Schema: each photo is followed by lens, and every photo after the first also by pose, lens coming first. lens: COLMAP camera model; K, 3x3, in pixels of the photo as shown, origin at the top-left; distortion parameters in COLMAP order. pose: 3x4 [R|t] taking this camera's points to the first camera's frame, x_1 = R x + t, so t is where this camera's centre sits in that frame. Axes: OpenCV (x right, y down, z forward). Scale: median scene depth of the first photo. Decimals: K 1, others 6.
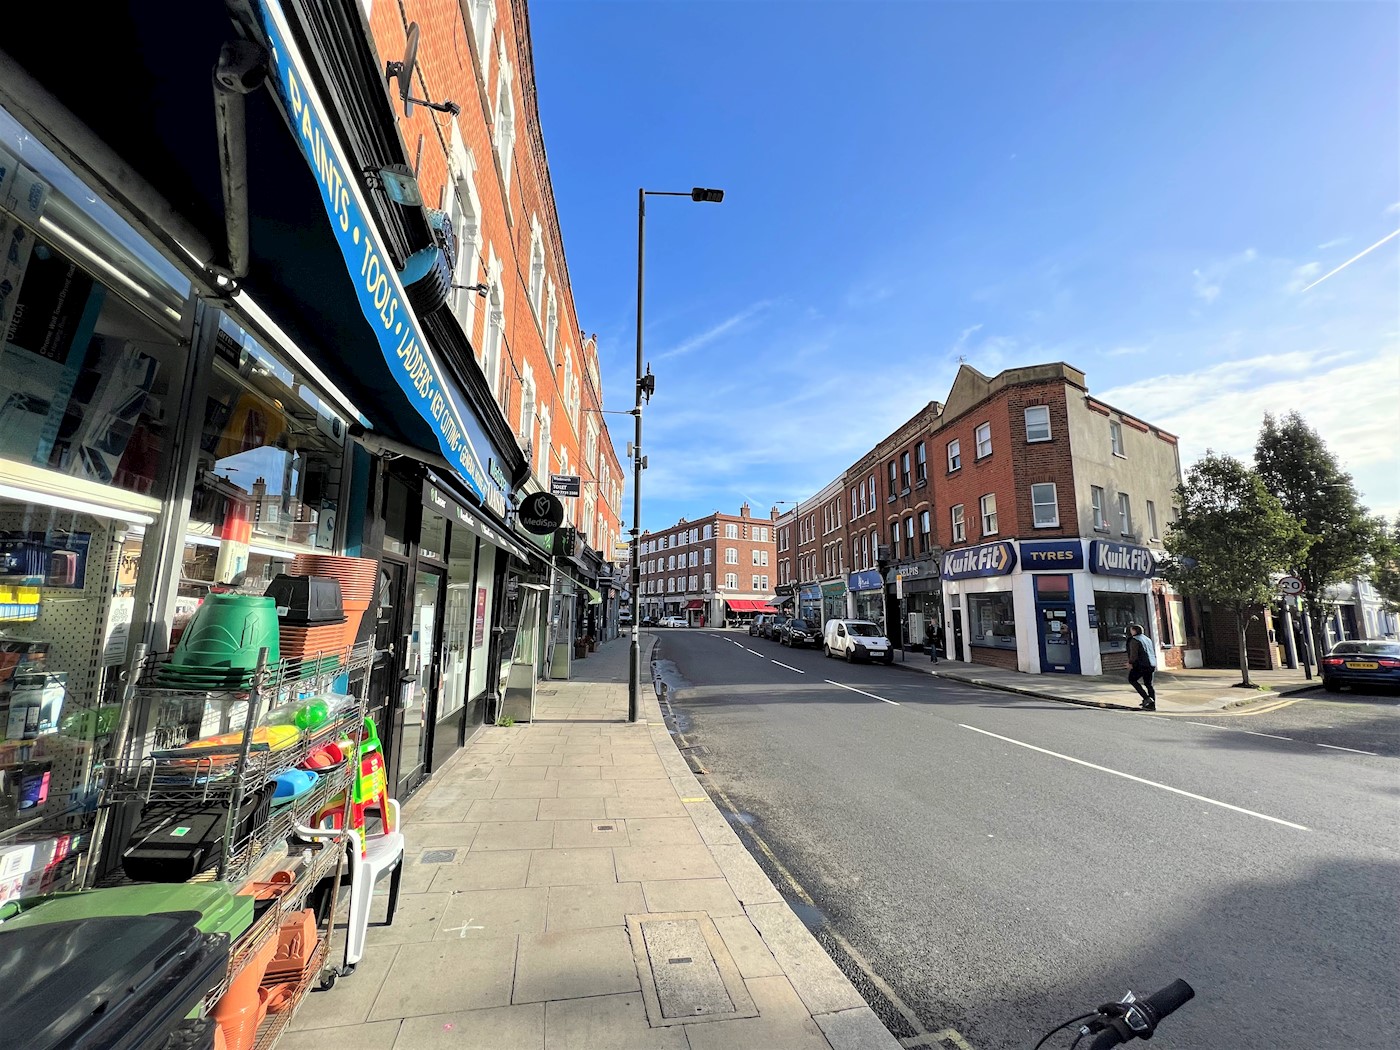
lens RADIAL K [[559.0, 0, 695.9], [0, 559.0, 522.0], [0, 0, 1]] dist [-0.001771, 0.000195]
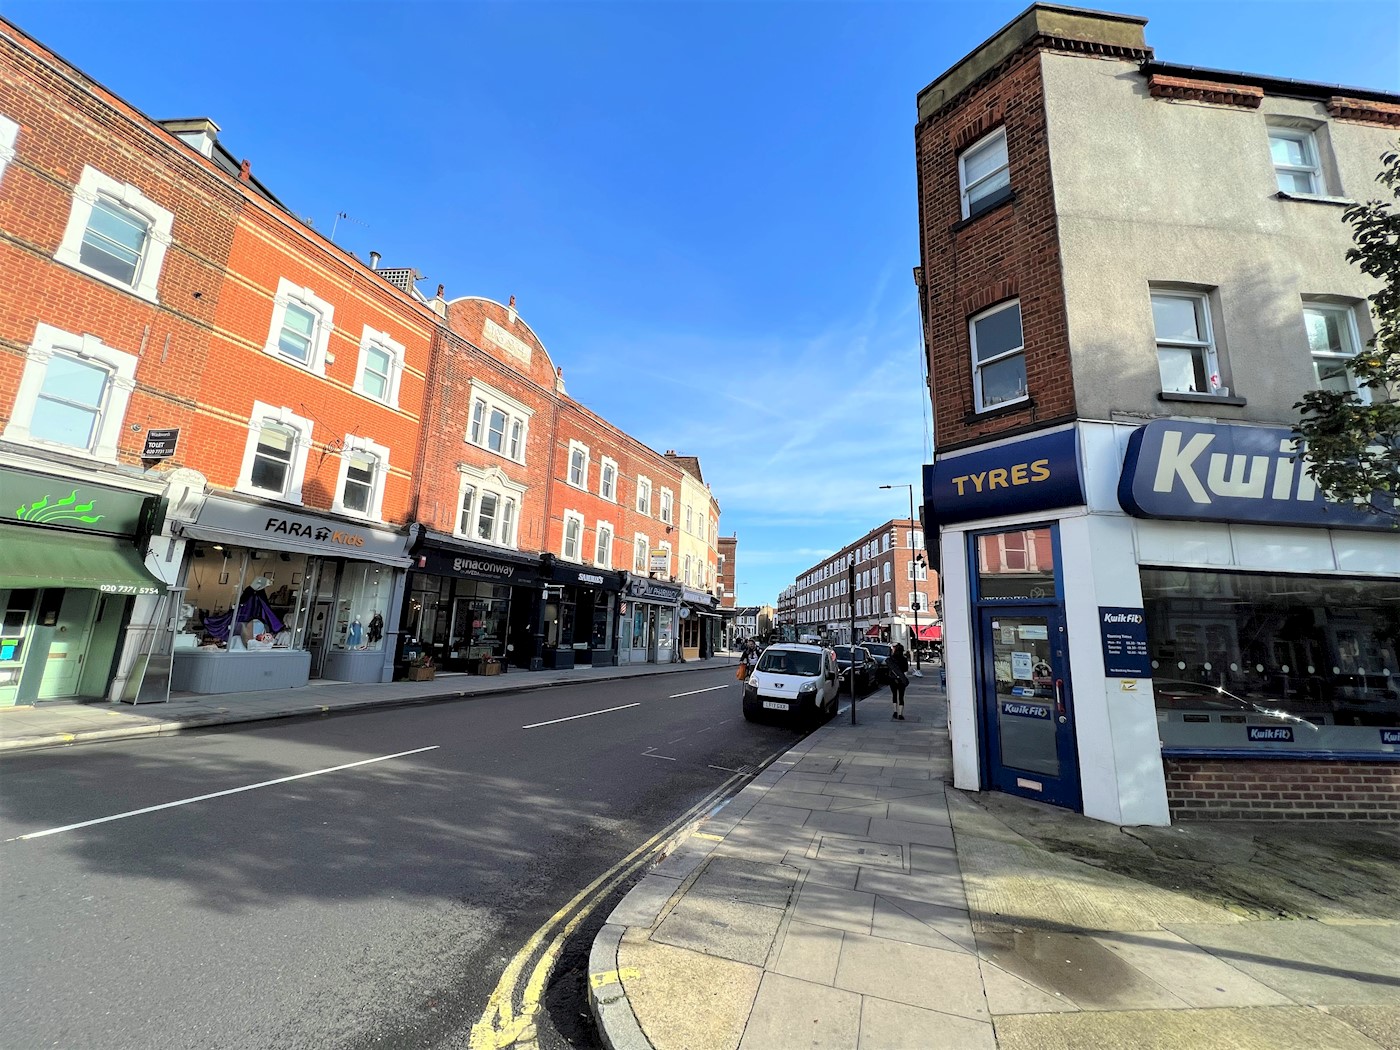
lens RADIAL K [[559.0, 0, 704.6], [0, 559.0, 525.0], [0, 0, 1]] dist [-0.001771, 0.000195]
pose [[0.884602, -0.069775, -0.461097, 0.607378], [0.048754, 0.997162, -0.057360, 0.099634], [0.463790, 0.028261, 0.885494, 0.545868]]
